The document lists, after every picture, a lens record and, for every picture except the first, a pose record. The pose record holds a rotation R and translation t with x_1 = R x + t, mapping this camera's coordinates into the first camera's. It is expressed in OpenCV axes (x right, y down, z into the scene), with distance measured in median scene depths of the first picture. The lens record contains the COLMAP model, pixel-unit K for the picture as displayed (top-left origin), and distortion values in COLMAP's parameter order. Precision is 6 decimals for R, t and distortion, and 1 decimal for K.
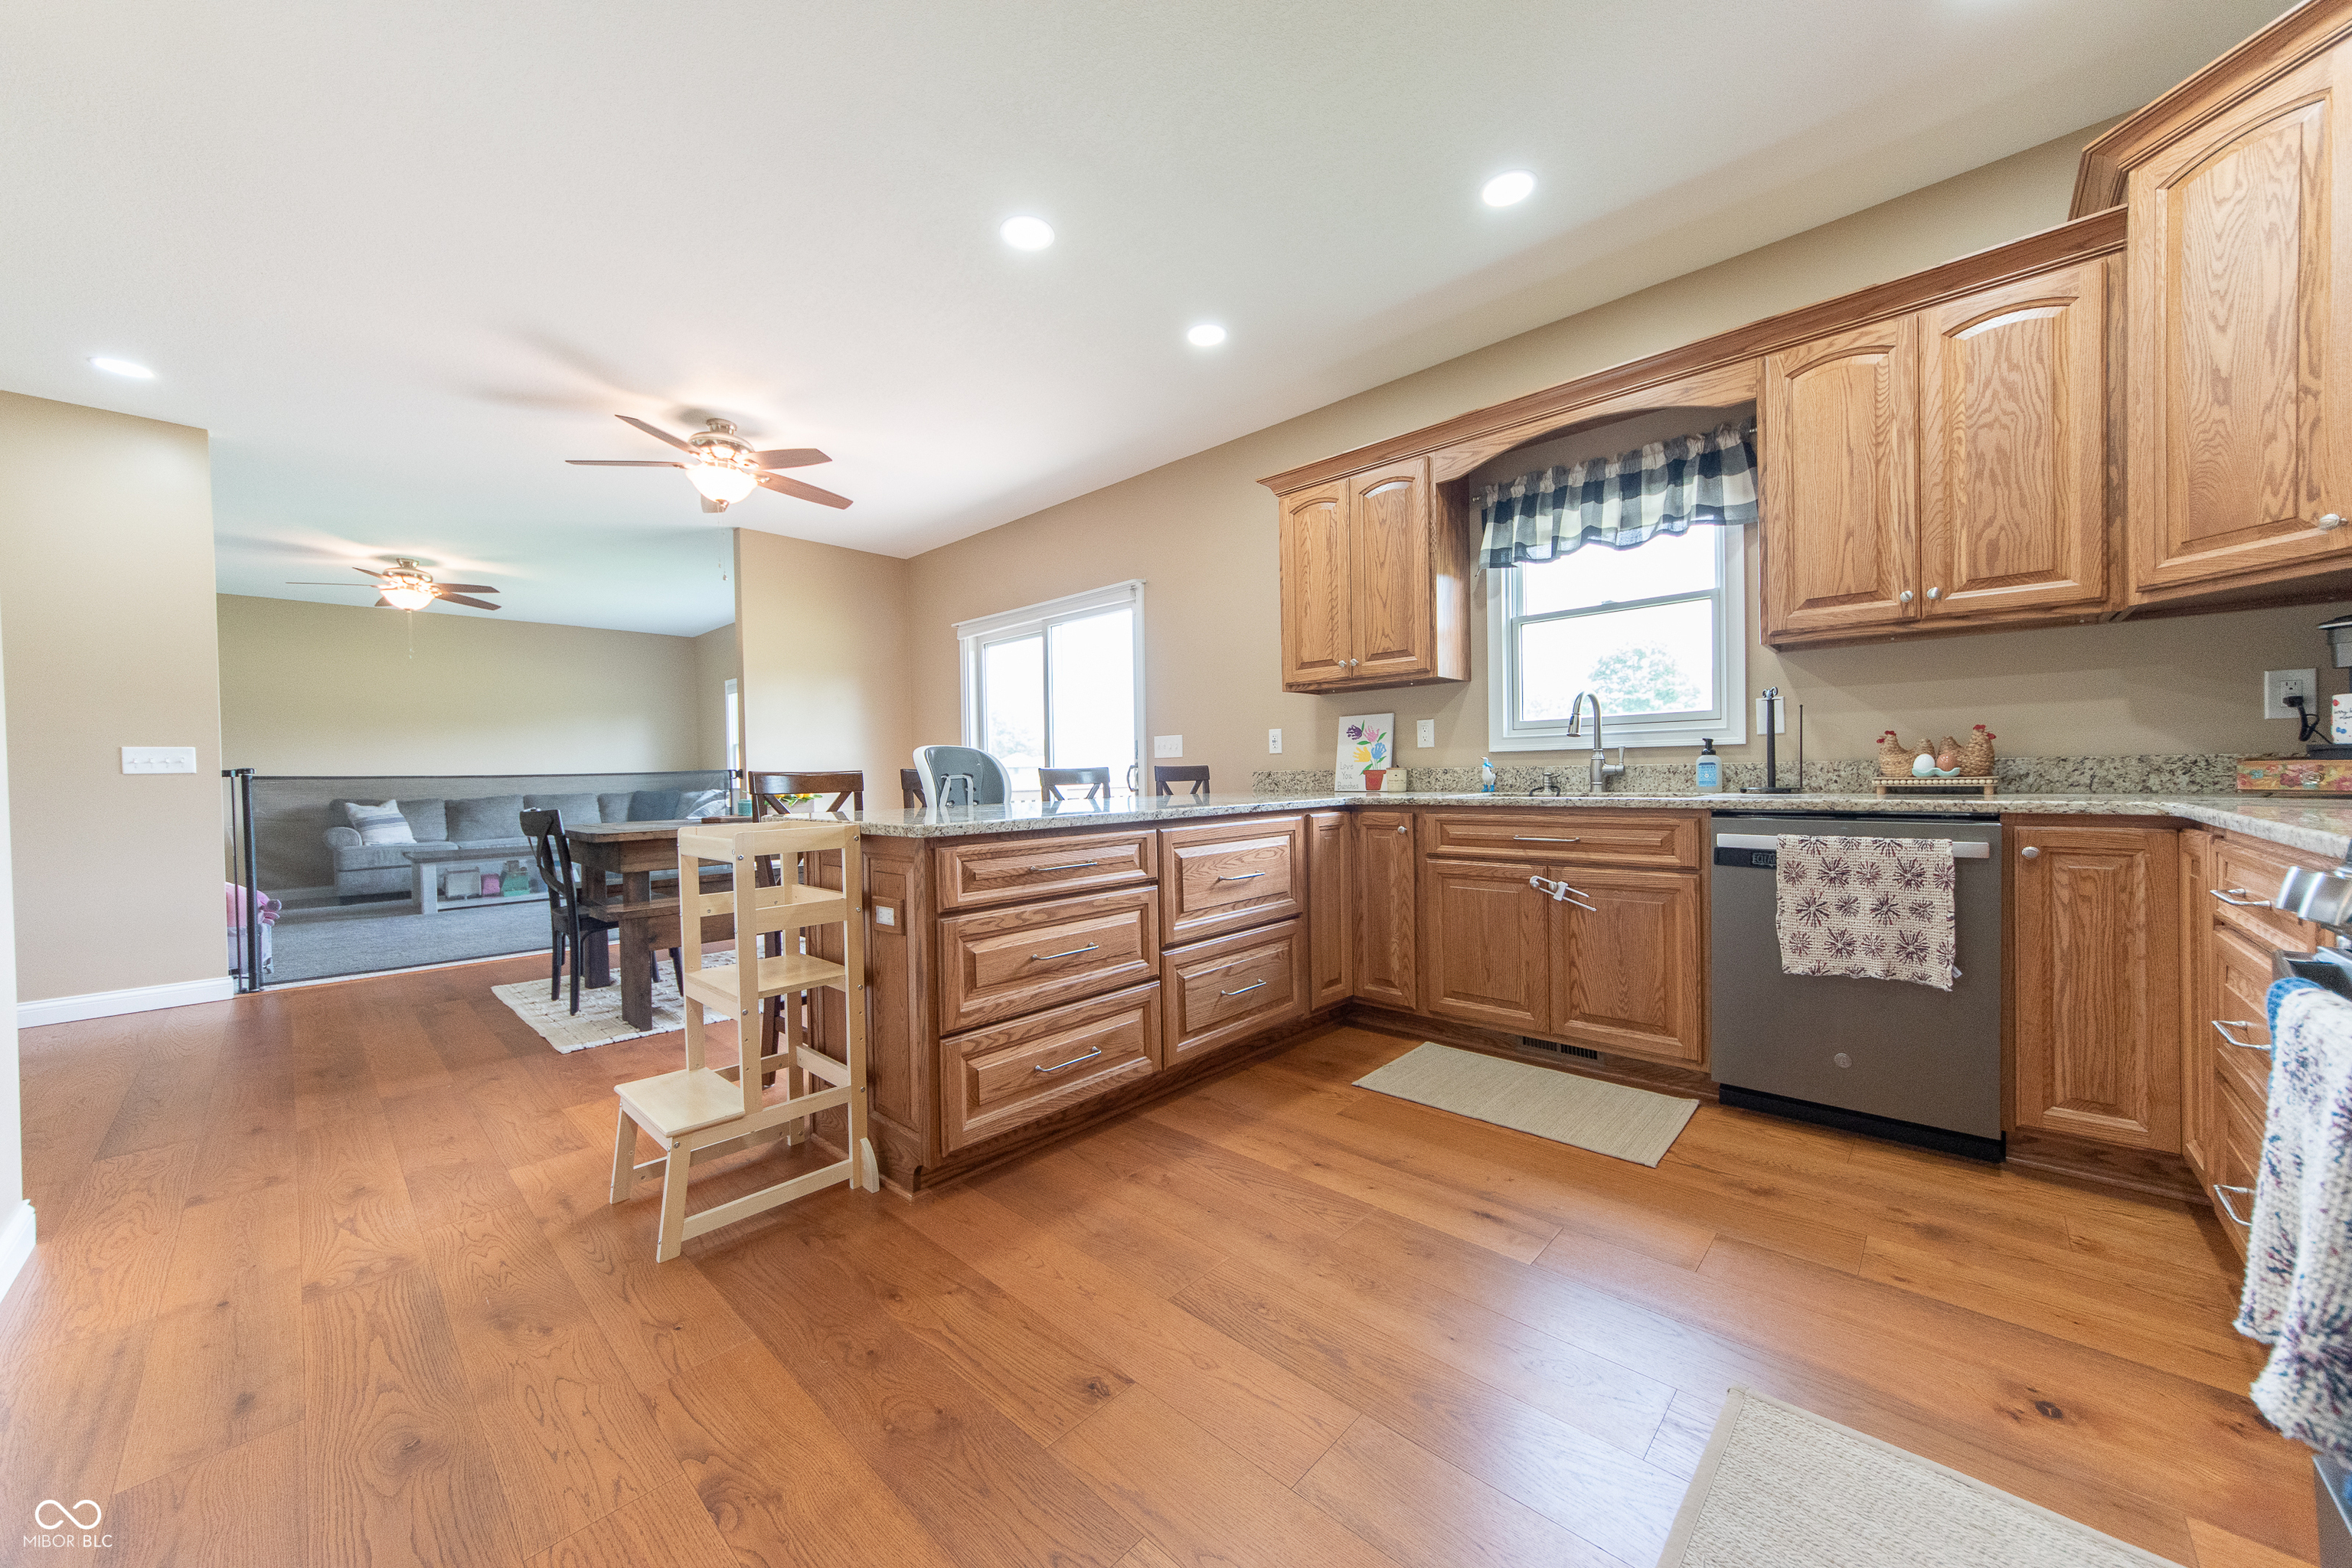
lens RADIAL K [[841.4, 0, 1182.7], [0, 841.4, 781.1], [0, 0, 1]] dist [0.001099, -0.004403]
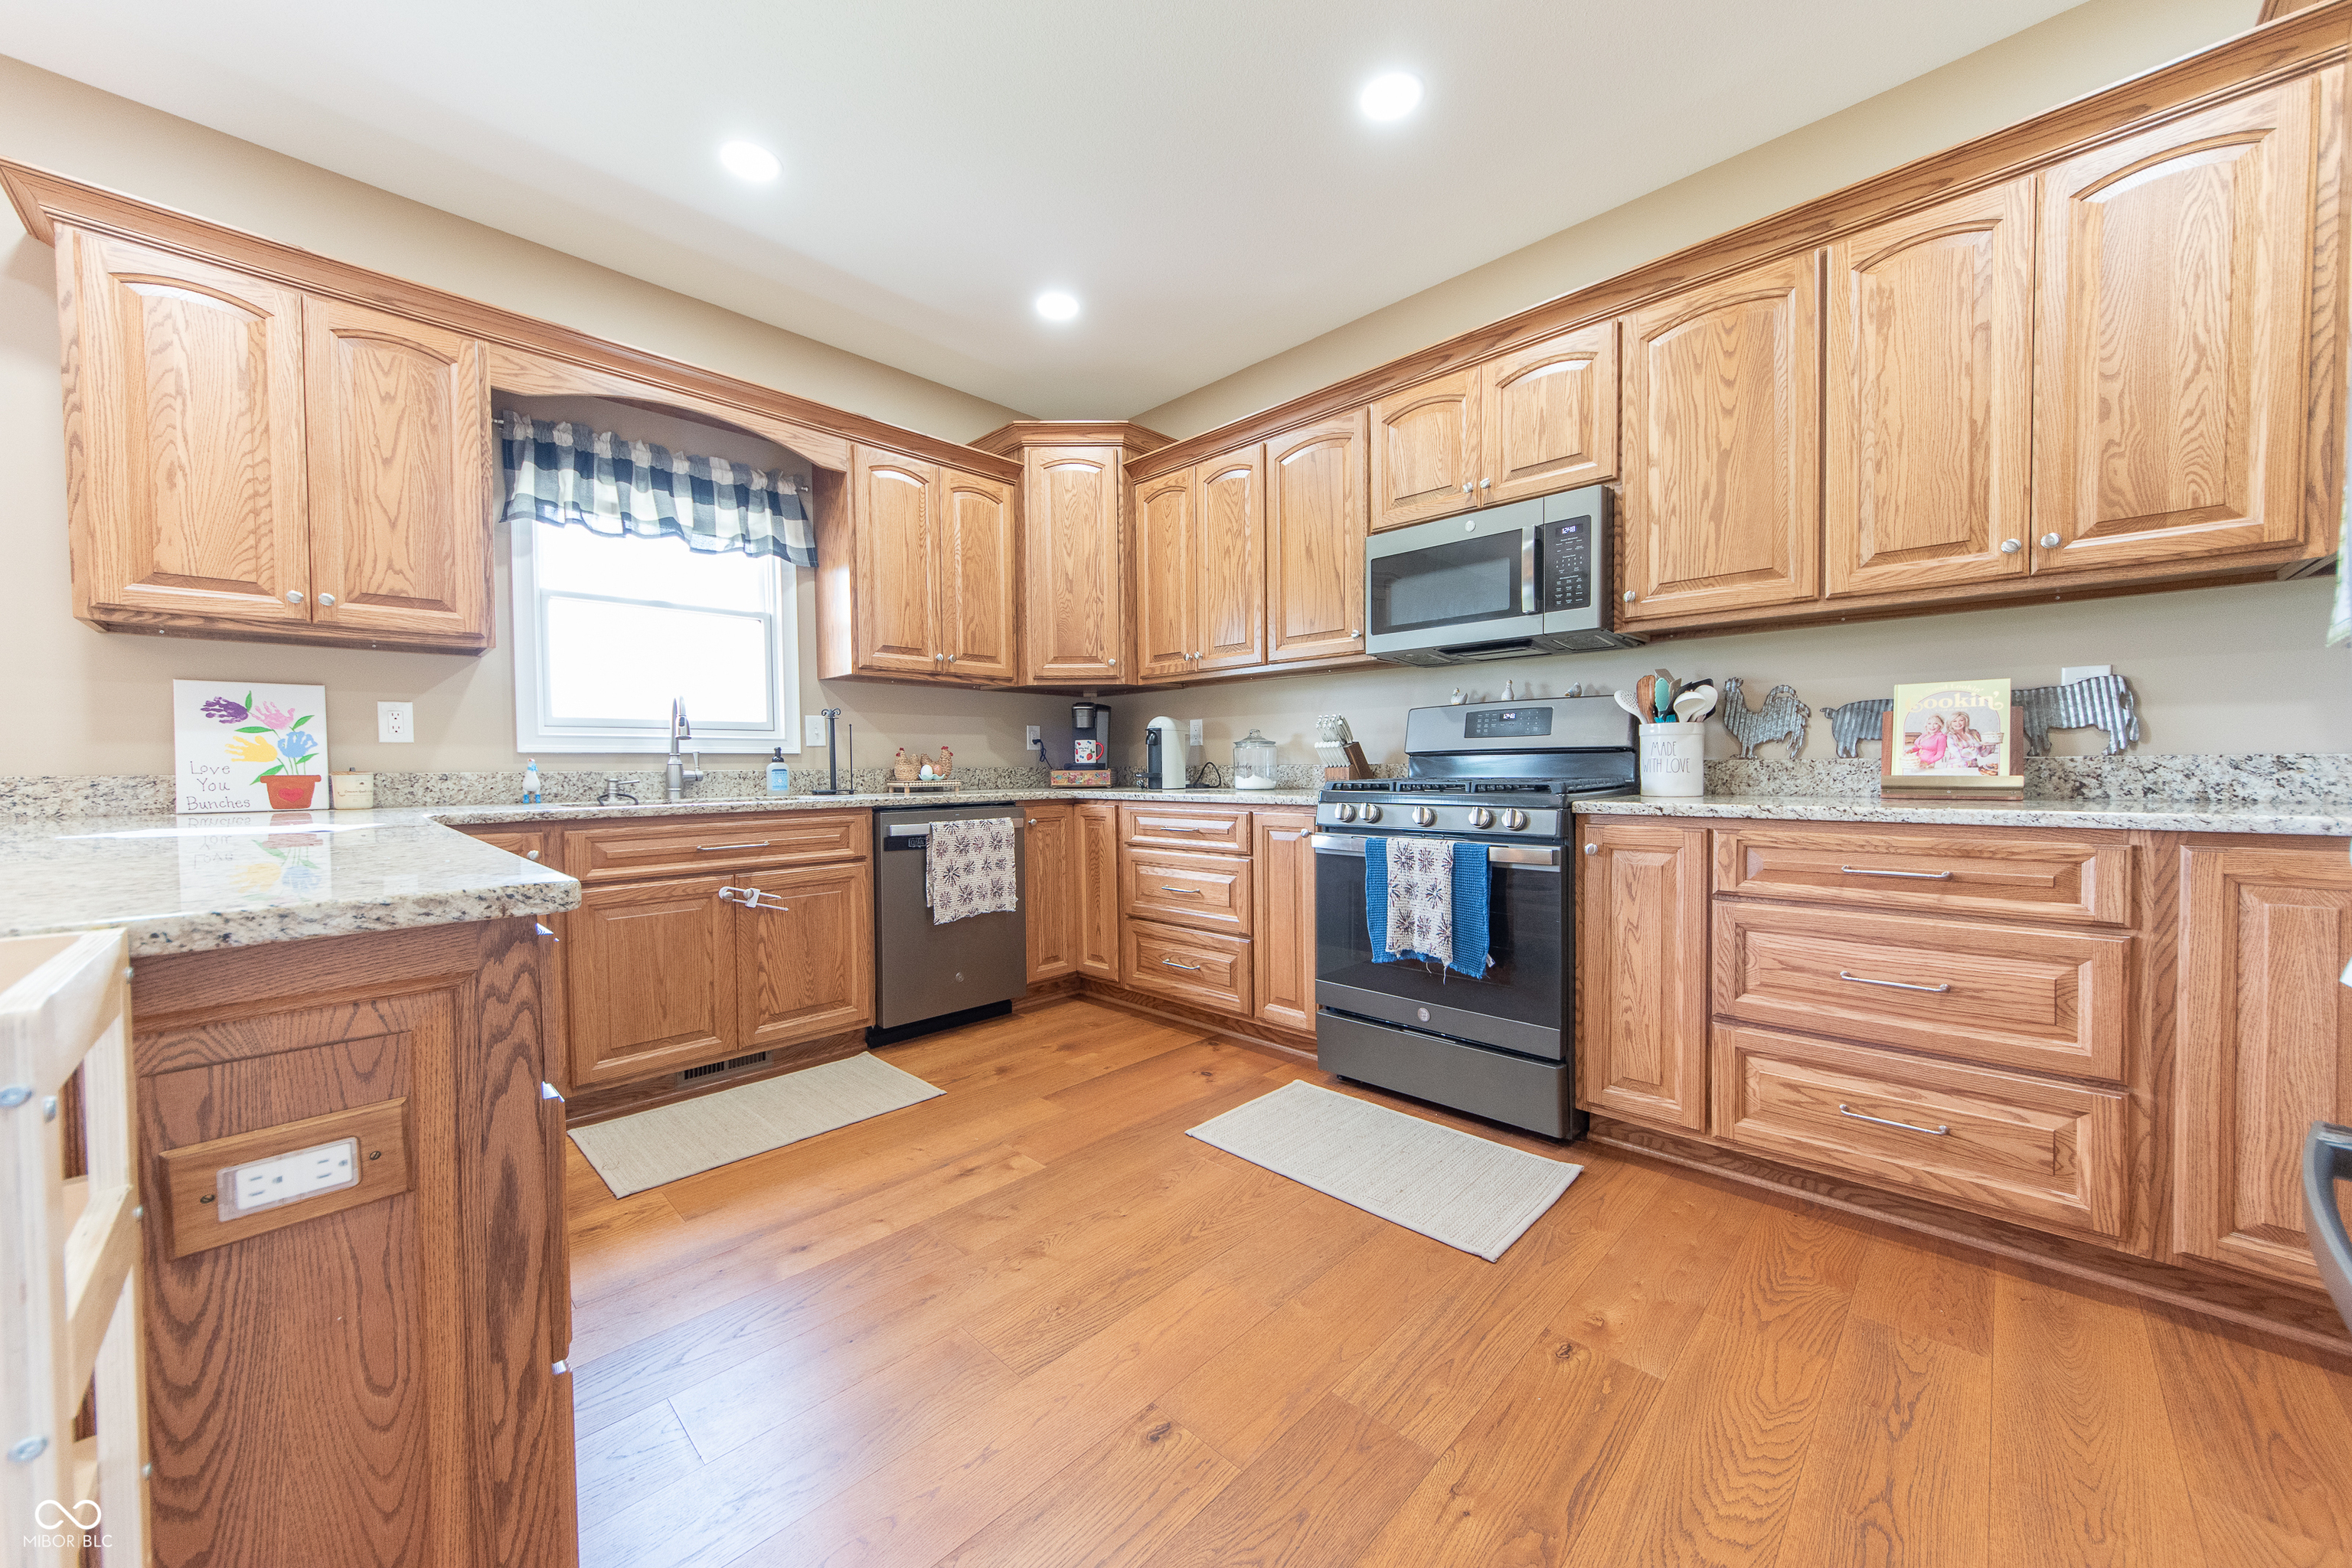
lens RADIAL K [[841.4, 0, 1182.7], [0, 841.4, 781.1], [0, 0, 1]] dist [0.001099, -0.004403]
pose [[0.013242, 0.000864, 0.999912, -0.530287], [0.018975, 0.999819, -0.001115, 0.005769], [-0.999732, 0.018988, 0.013223, 0.489852]]
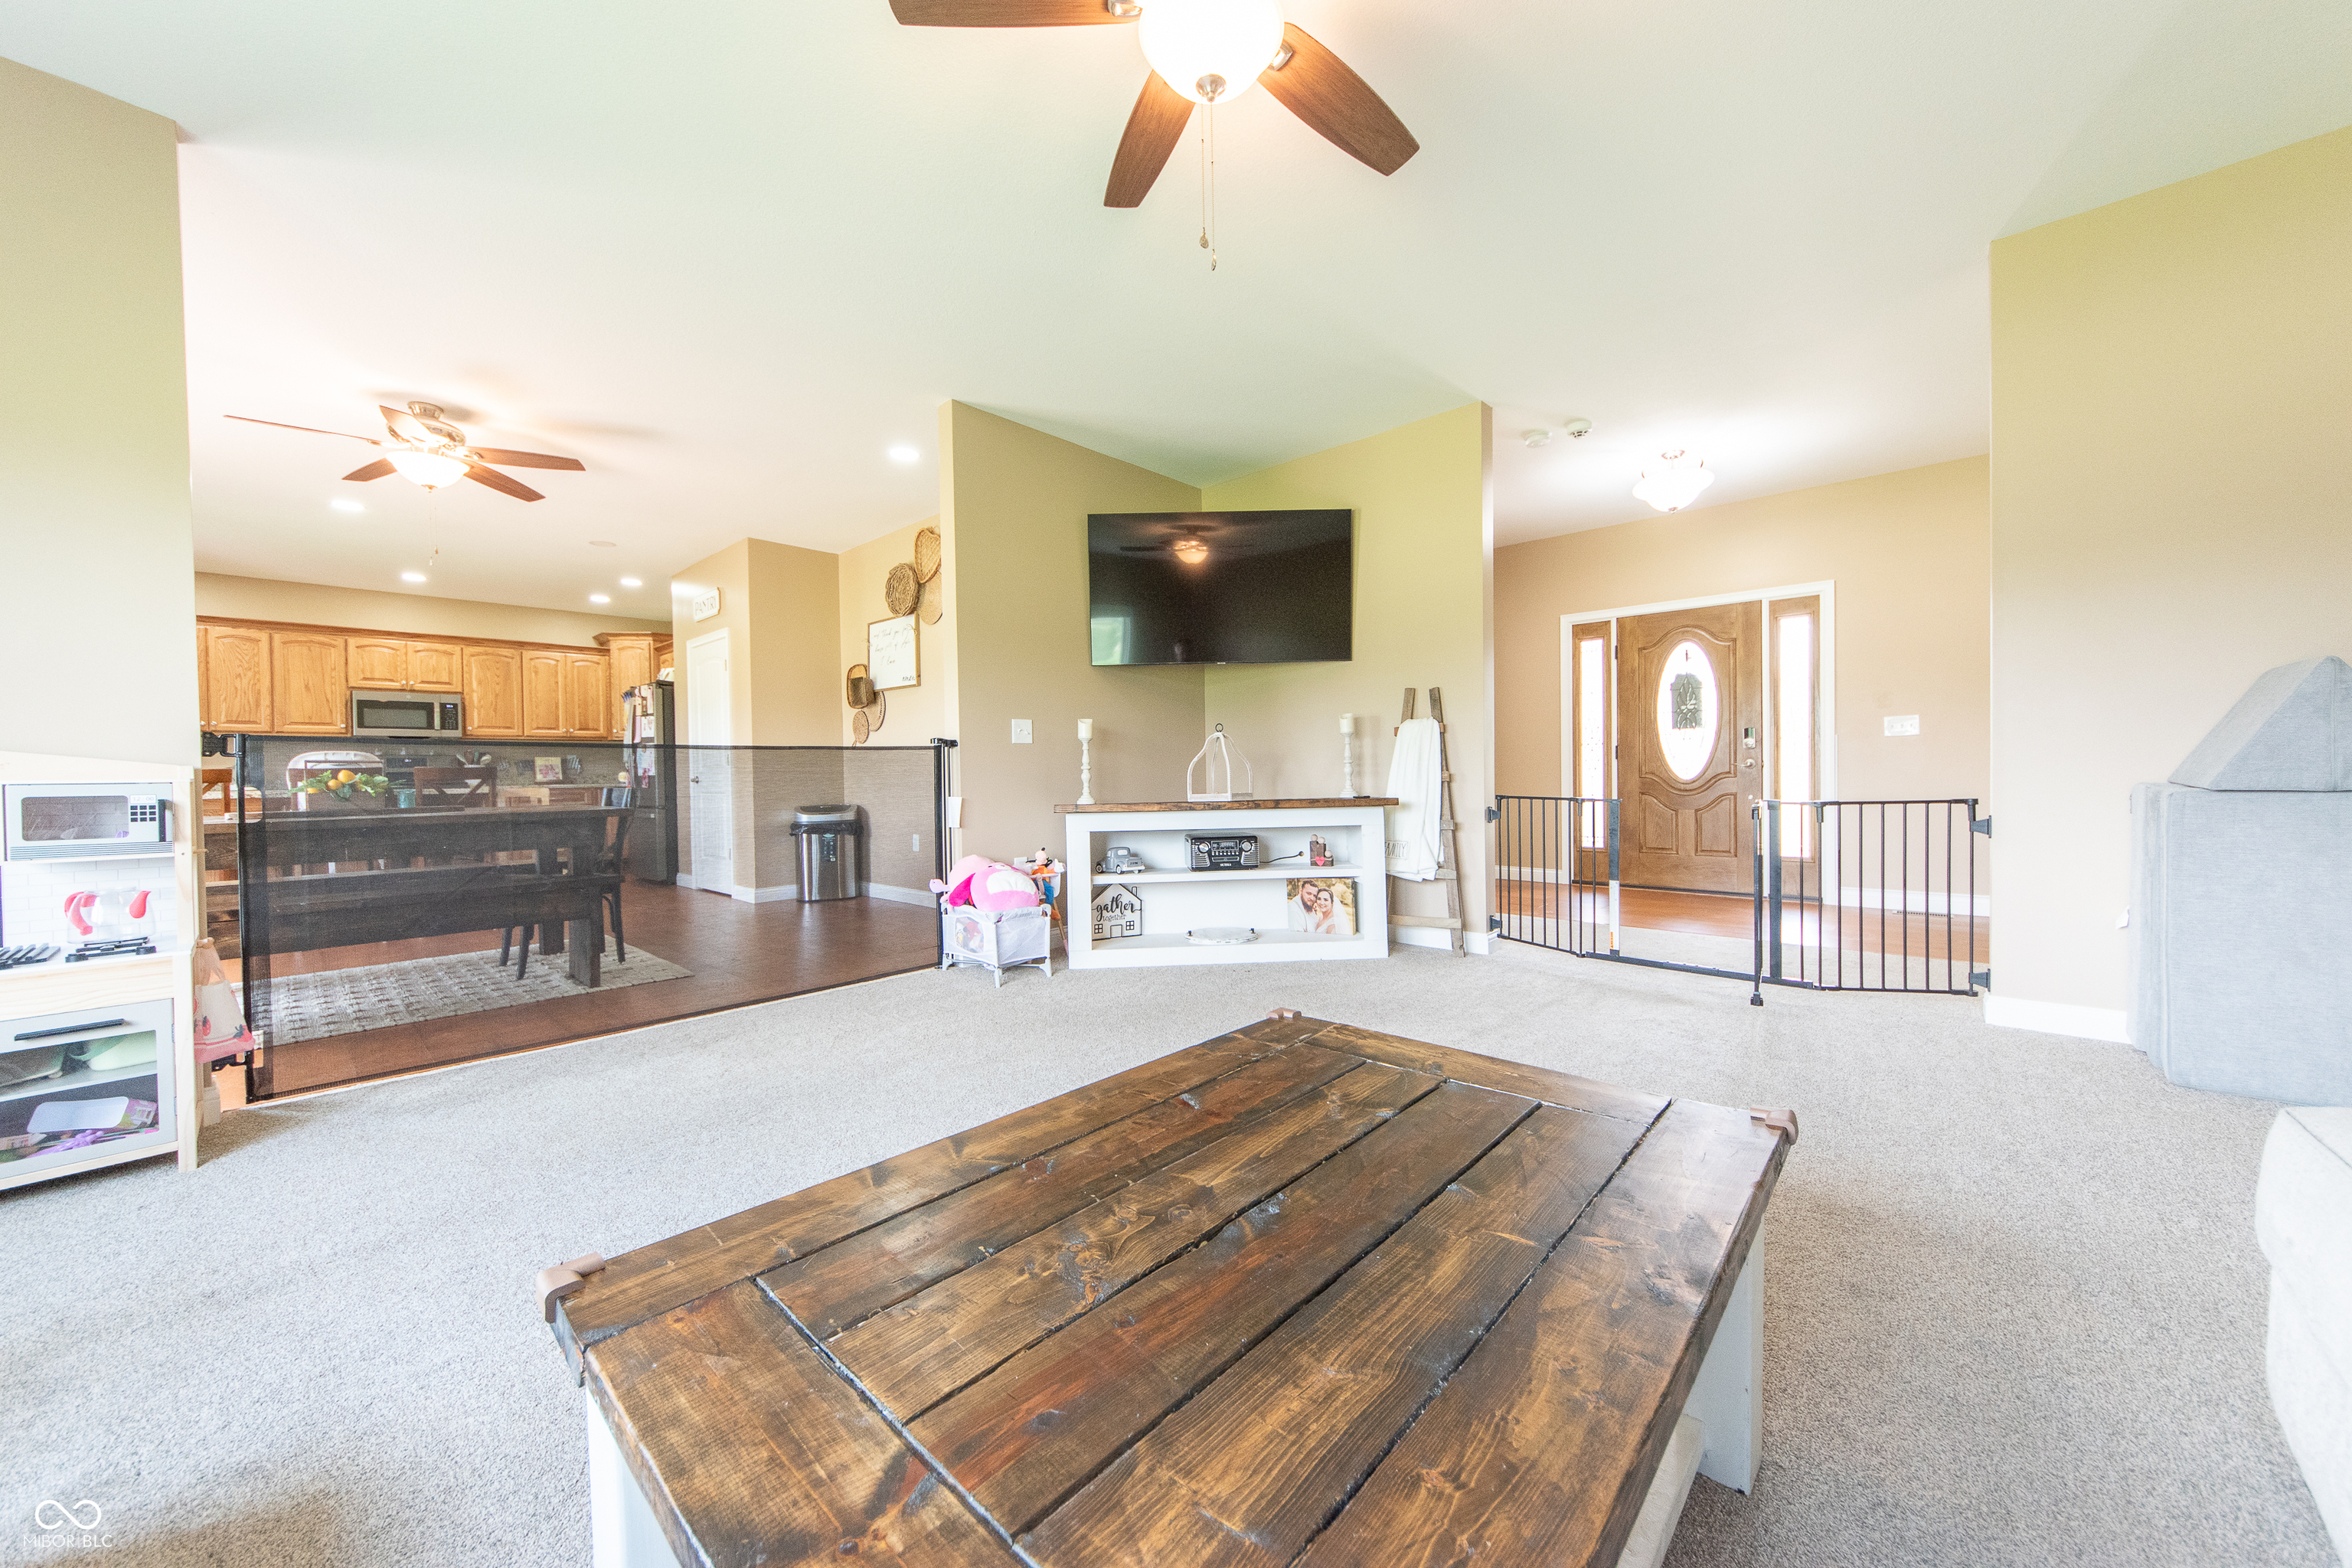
lens RADIAL K [[841.4, 0, 1182.7], [0, 841.4, 781.1], [0, 0, 1]] dist [0.001099, -0.004403]
pose [[-0.999230, 0.037750, -0.010666, -2.194268], [0.037495, 0.999028, 0.023157, 0.039528], [0.011530, 0.022739, -0.999675, 3.110749]]
